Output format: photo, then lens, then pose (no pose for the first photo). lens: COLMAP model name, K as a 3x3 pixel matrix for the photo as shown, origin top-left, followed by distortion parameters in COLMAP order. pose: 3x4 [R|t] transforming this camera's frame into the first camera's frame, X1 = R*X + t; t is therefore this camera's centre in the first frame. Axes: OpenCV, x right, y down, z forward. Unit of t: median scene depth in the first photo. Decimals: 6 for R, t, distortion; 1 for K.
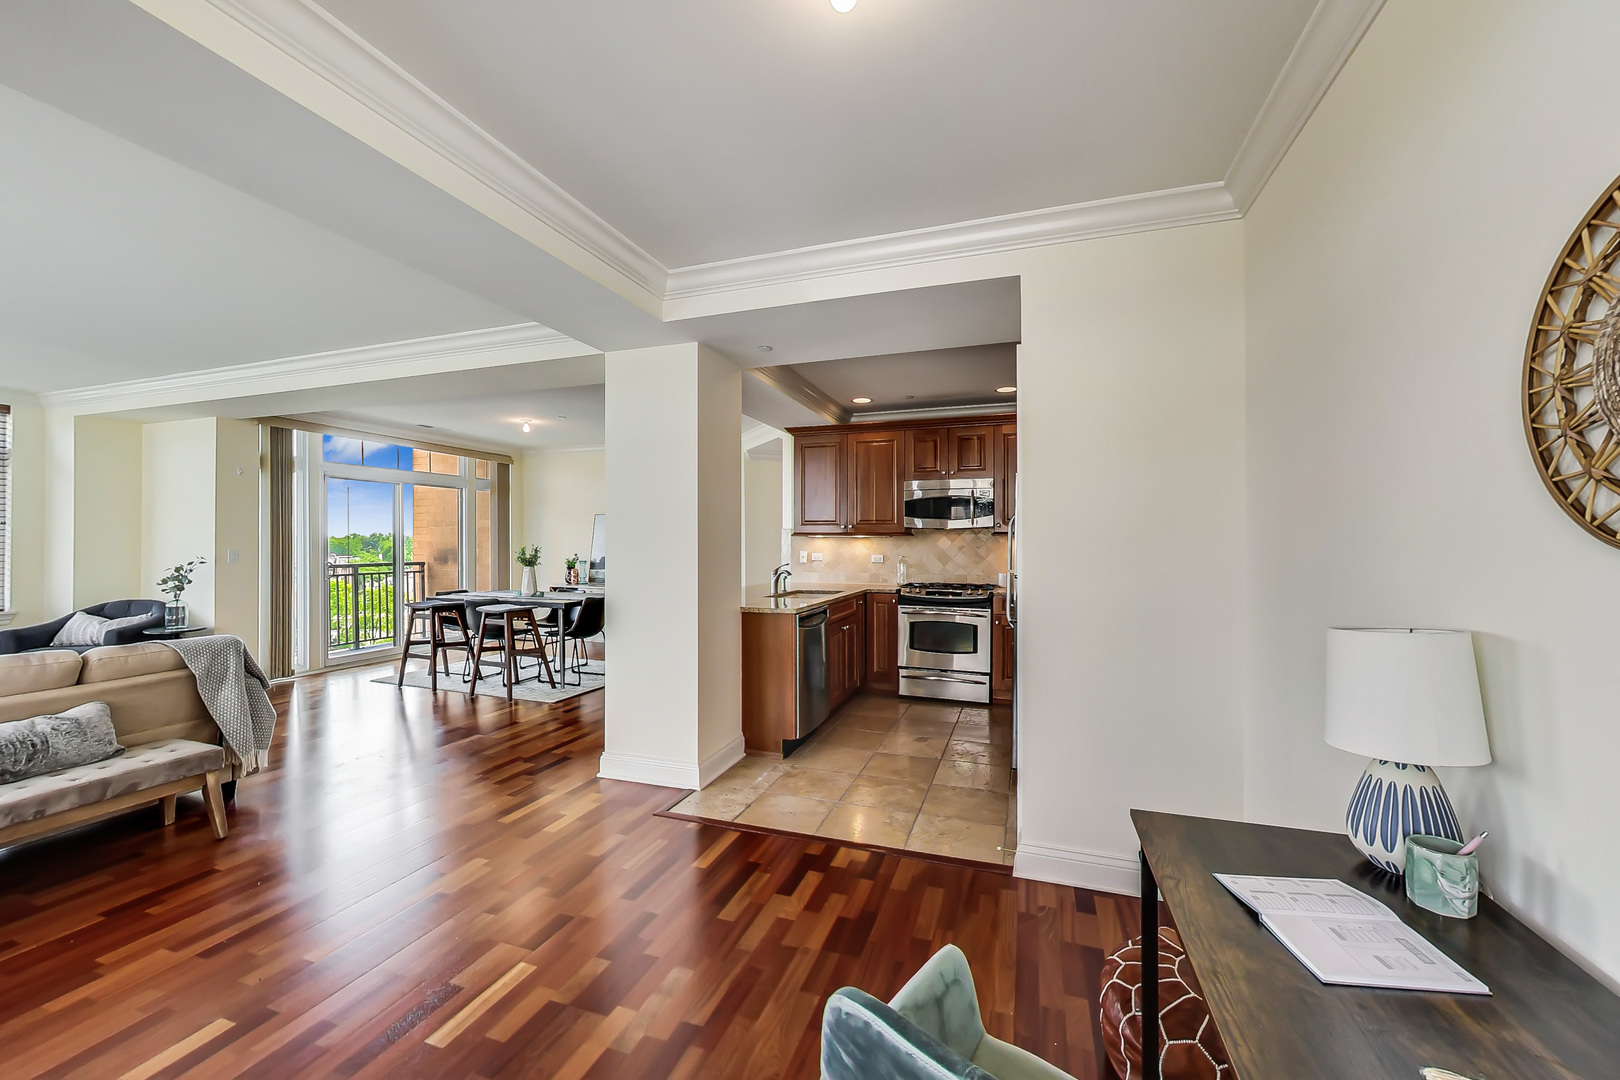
lens RADIAL K [[630.7, 0, 814.0], [0, 630.7, 549.0], [0, 0, 1]] dist [0.001331, -0.000883]
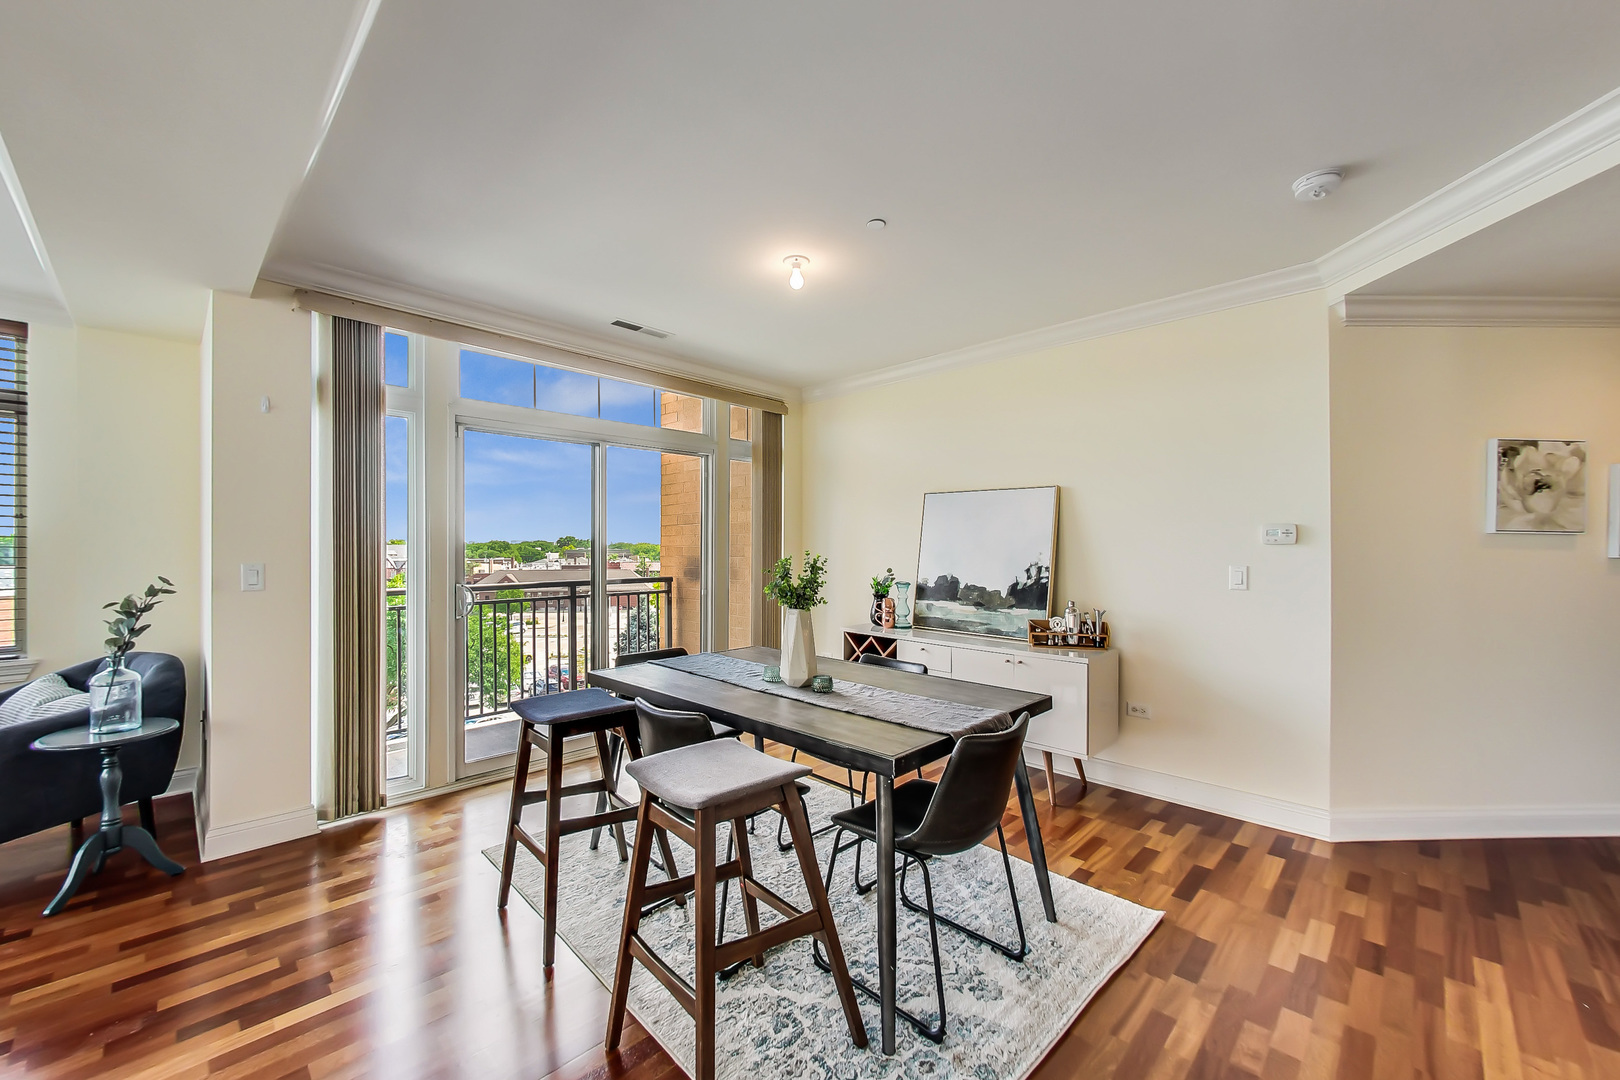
lens RADIAL K [[630.7, 0, 813.3], [0, 630.7, 549.3], [0, 0, 1]] dist [0.001331, -0.000883]
pose [[0.903419, 0.000255, -0.428758, -0.289903], [-0.004197, 0.999957, -0.008247, -0.006226], [0.428737, 0.009250, 0.903382, 0.684783]]
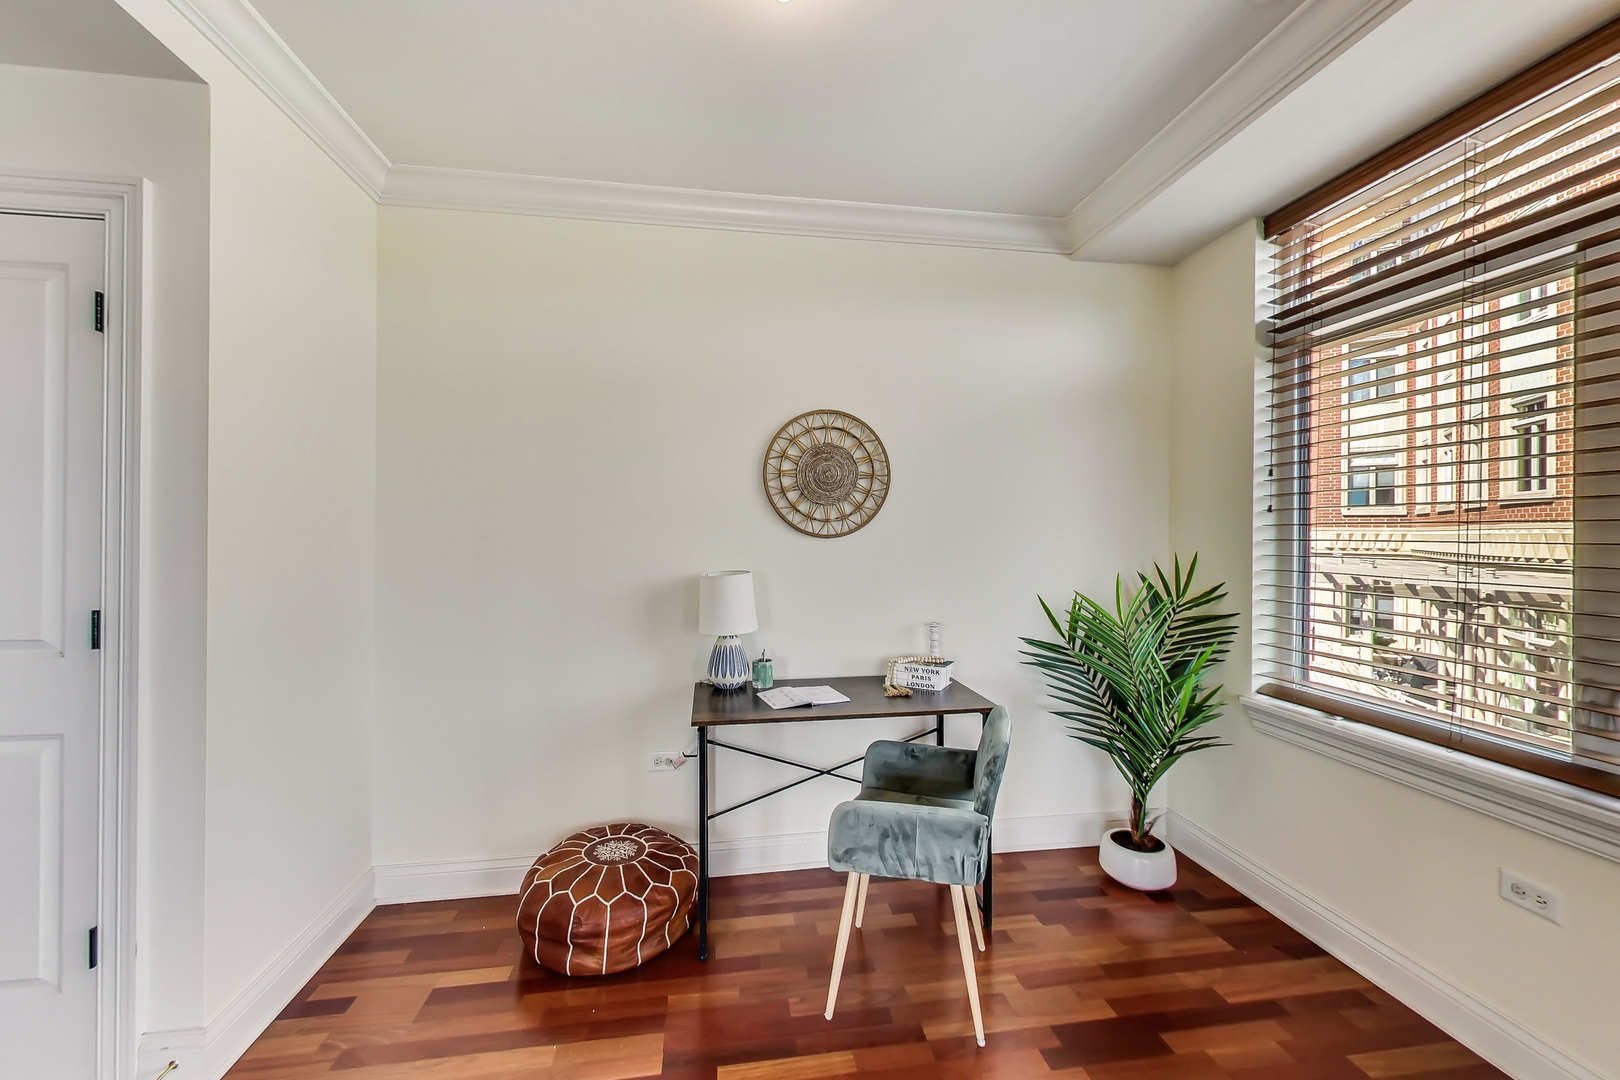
lens RADIAL K [[630.7, 0, 801.2], [0, 630.7, 536.6], [0, 0, 1]] dist [0.001331, -0.000883]
pose [[-0.452619, -0.007424, 0.891673, -0.193752], [0.008104, 0.999890, 0.012438, -0.003848], [-0.891667, 0.012856, -0.452509, 0.327970]]
